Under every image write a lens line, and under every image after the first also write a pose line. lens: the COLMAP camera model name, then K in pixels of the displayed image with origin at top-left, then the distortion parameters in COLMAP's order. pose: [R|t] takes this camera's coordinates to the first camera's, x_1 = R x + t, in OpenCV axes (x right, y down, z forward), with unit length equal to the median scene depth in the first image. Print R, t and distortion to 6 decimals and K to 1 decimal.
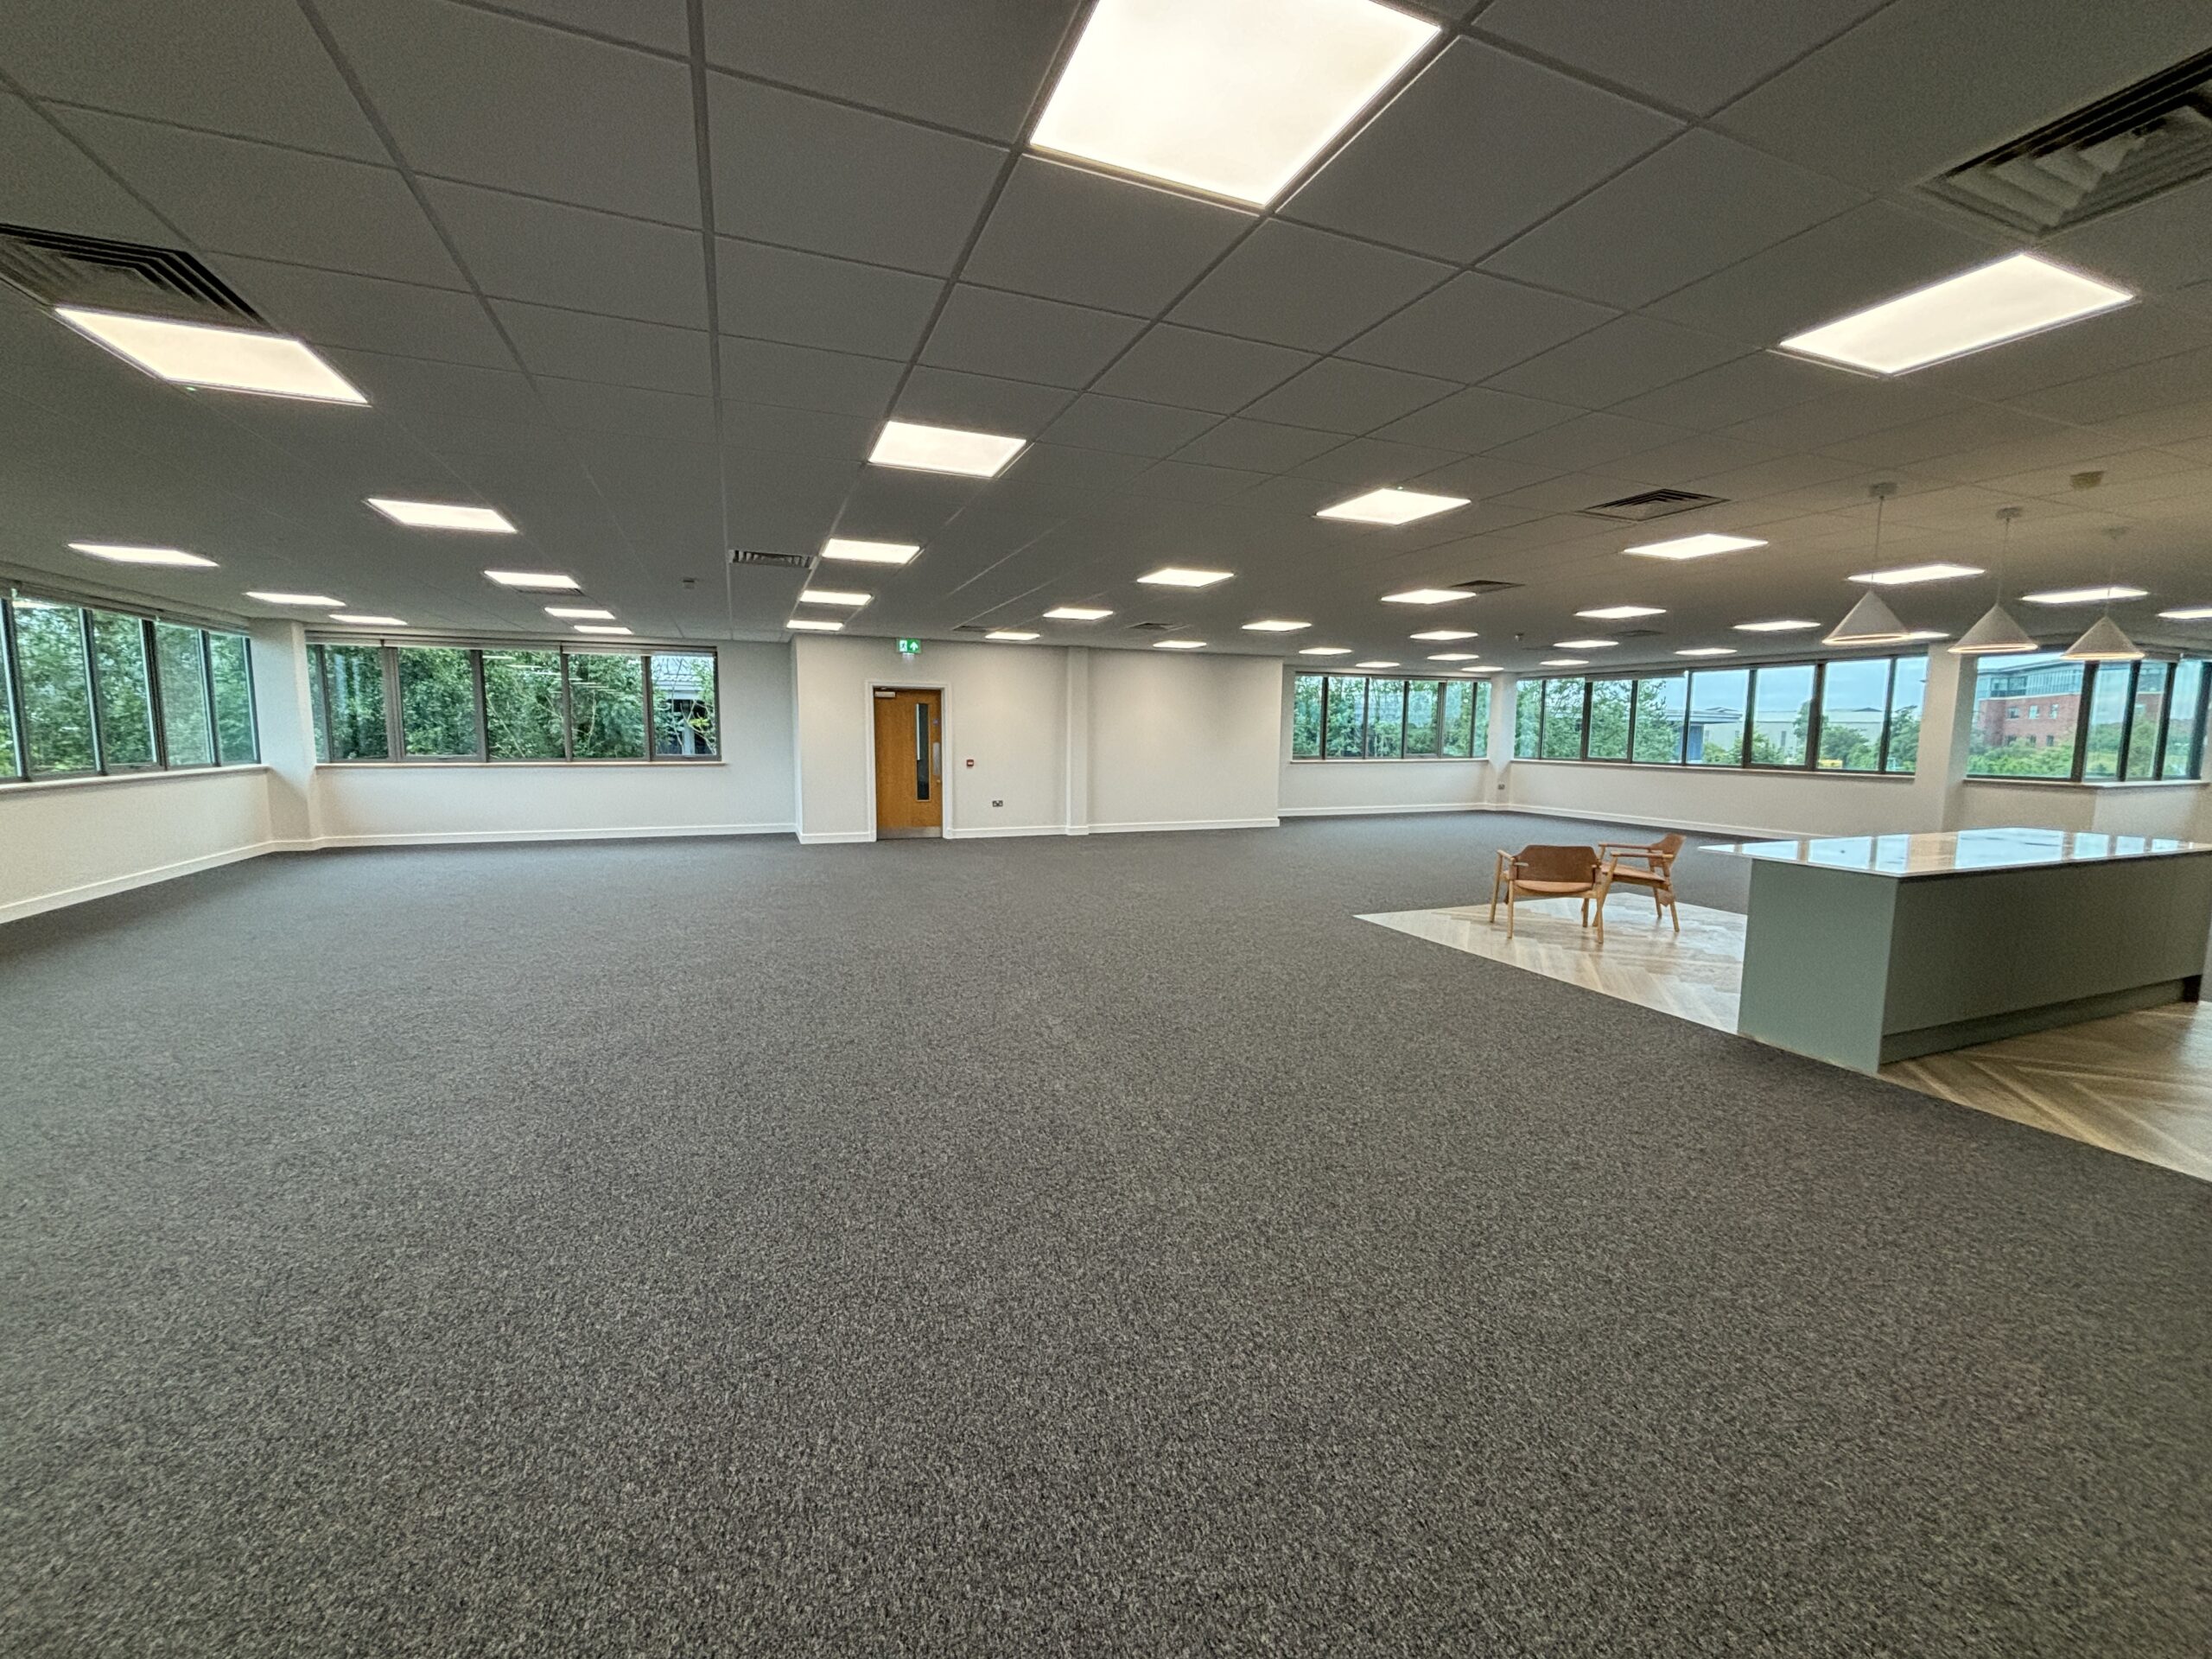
lens RADIAL K [[892.5, 0, 1108.9], [0, 892.5, 830.0], [0, 0, 1]] dist [-0.007885, 0.000004]
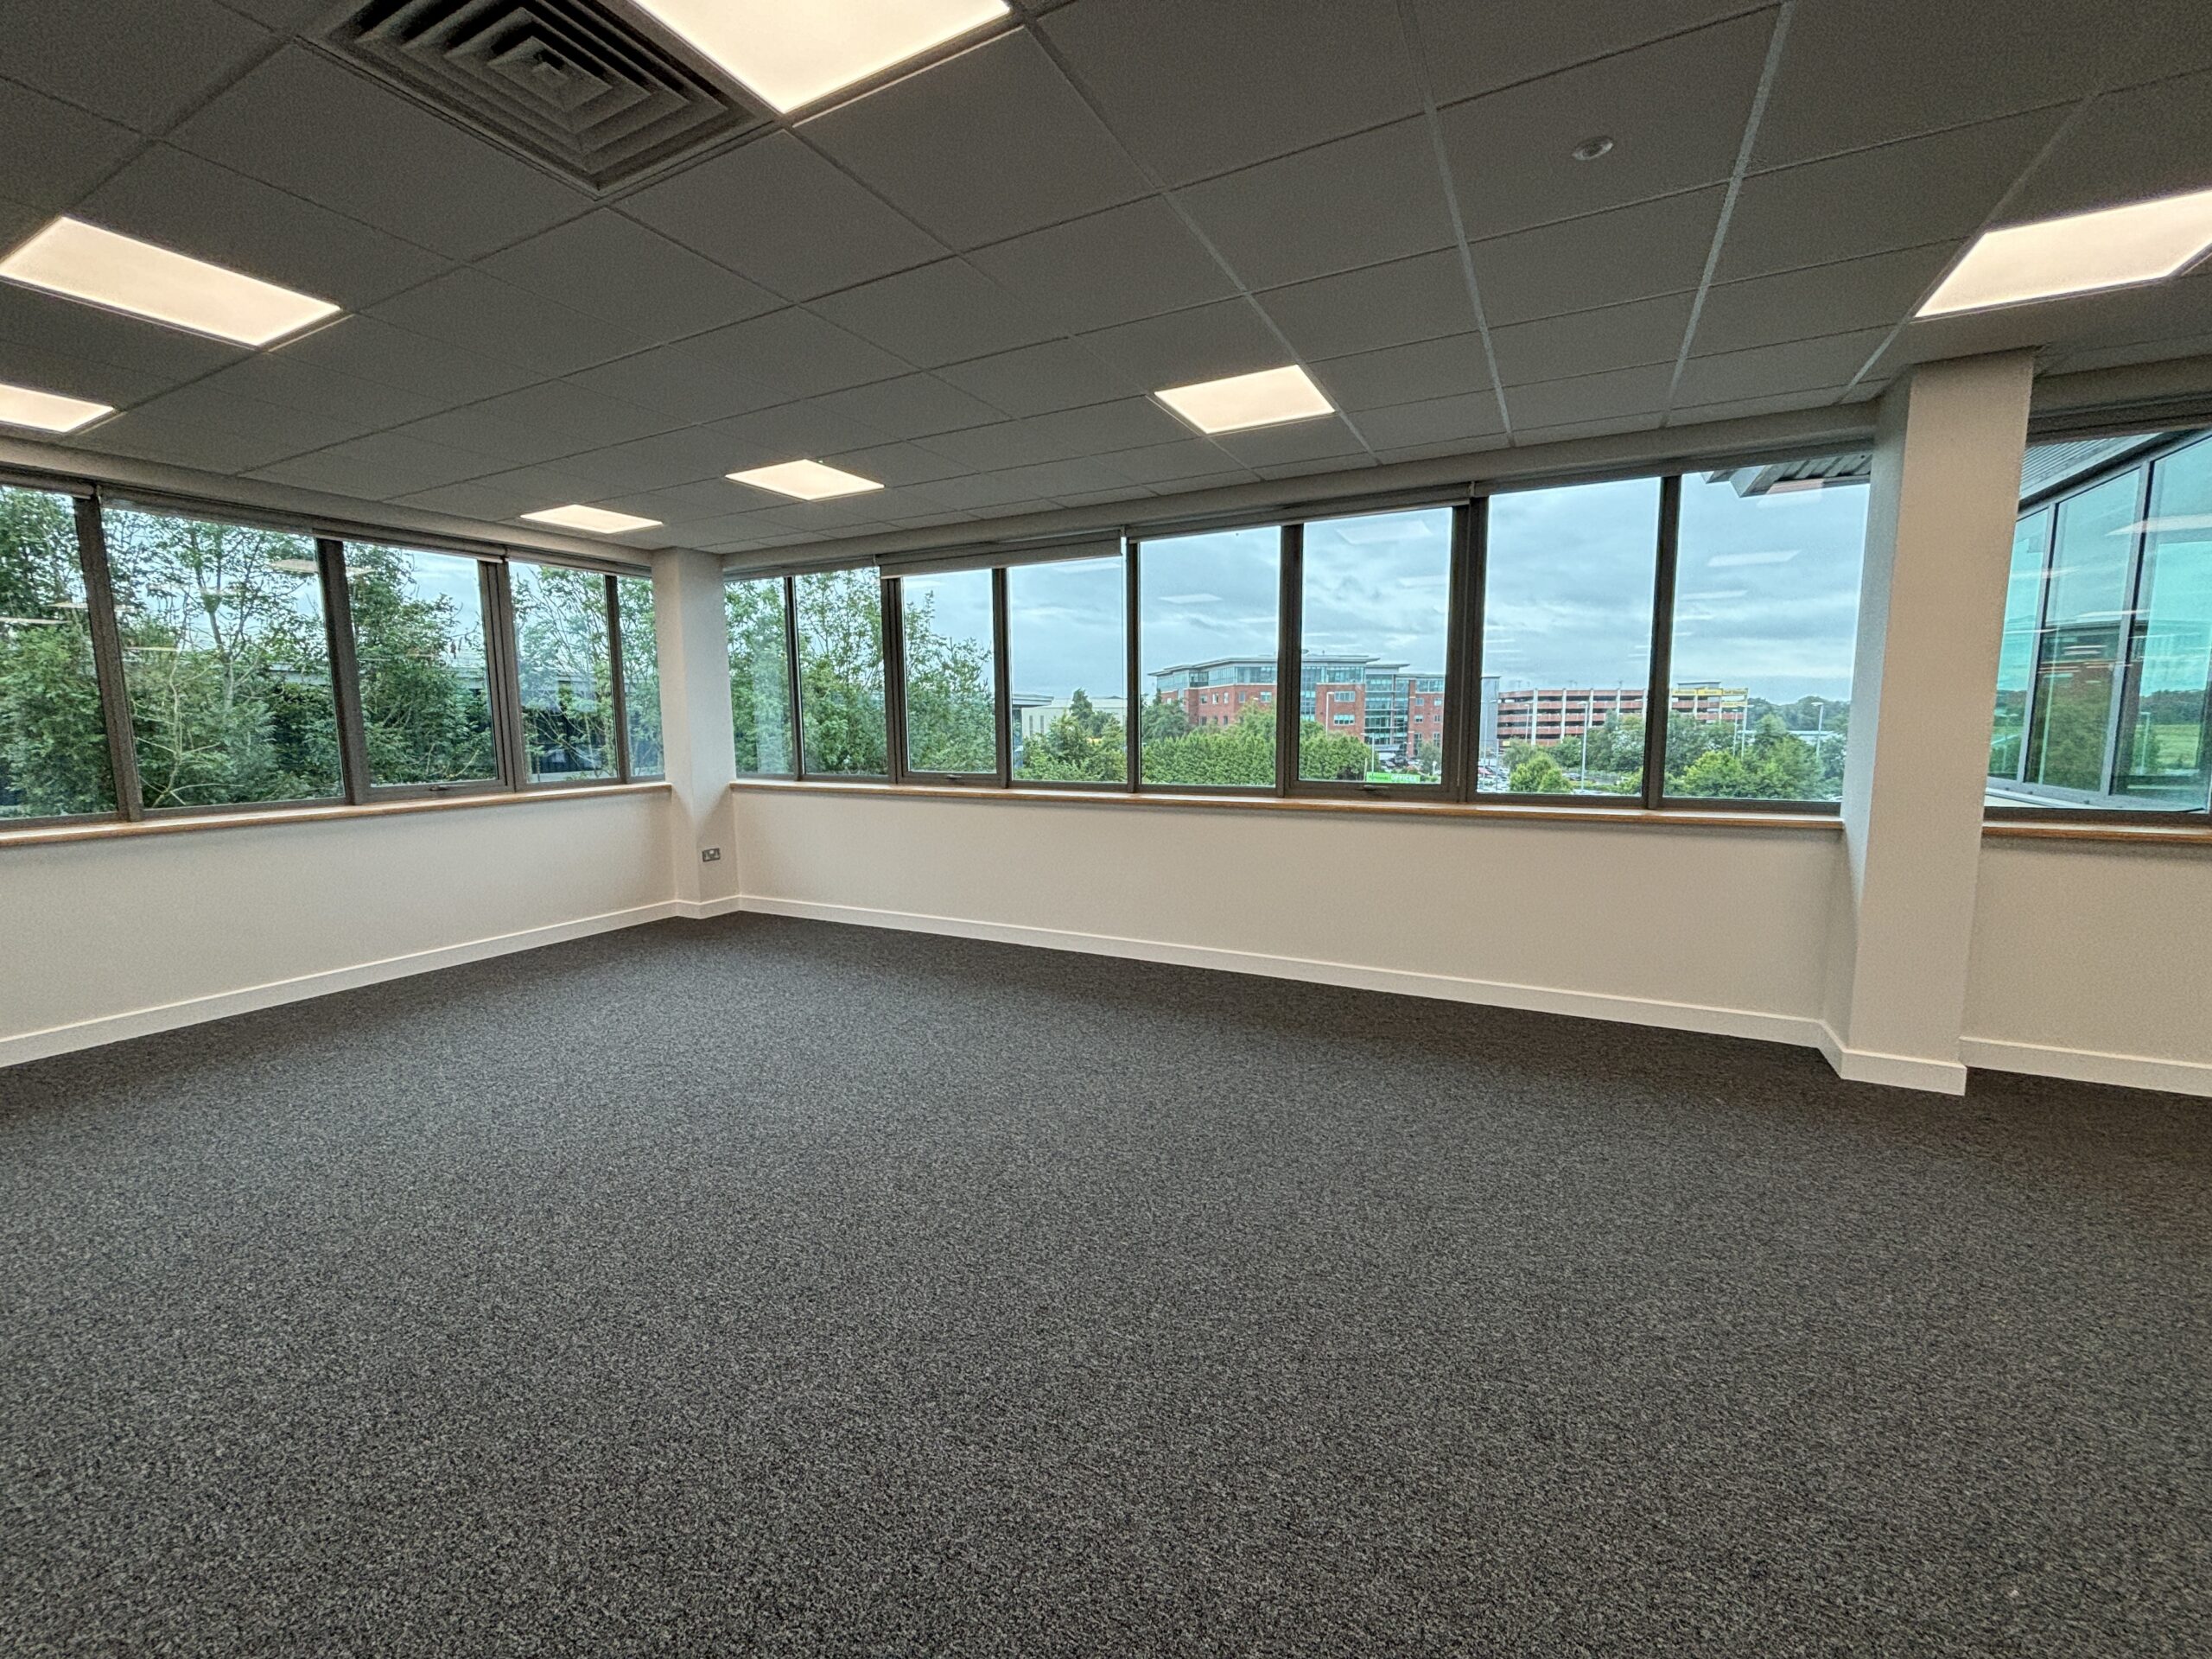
lens RADIAL K [[892.5, 0, 1106.3], [0, 892.5, 829.1], [0, 0, 1]] dist [-0.007885, 0.000004]
pose [[0.758145, -0.094746, 0.645167, 0.329055], [0.088824, 0.995171, 0.041767, -0.061864], [-0.646008, 0.025641, 0.762899, 0.608386]]
